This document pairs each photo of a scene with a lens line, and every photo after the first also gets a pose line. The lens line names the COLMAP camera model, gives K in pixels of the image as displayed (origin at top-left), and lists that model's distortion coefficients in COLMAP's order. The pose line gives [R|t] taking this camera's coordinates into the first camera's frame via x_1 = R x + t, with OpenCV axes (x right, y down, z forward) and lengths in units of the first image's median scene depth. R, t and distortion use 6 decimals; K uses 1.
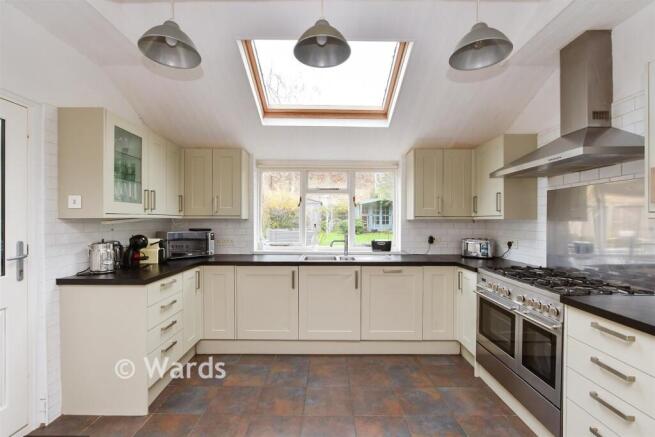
lens RADIAL K [[290.4, 0, 328.6], [0, 290.4, 217.8], [0, 0, 1]] dist [-0.012701, 0.000183]
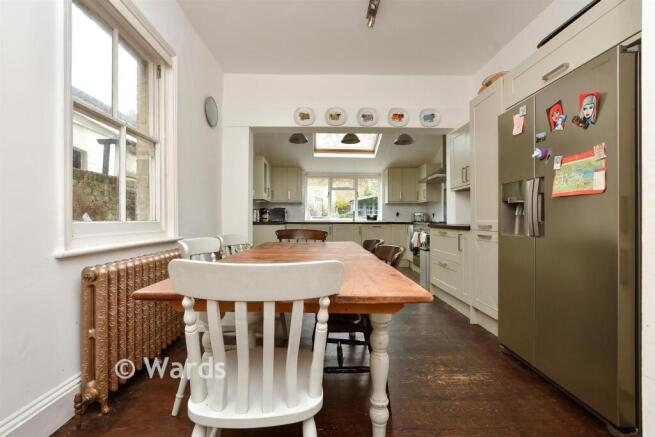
lens RADIAL K [[290.4, 0, 327.1], [0, 290.4, 218.3], [0, 0, 1]] dist [-0.012701, 0.000183]
pose [[0.999854, -0.000640, 0.017073, -0.138331], [0.000538, 0.999982, 0.006009, 0.085254], [-0.017076, -0.005999, 0.999836, -0.864826]]
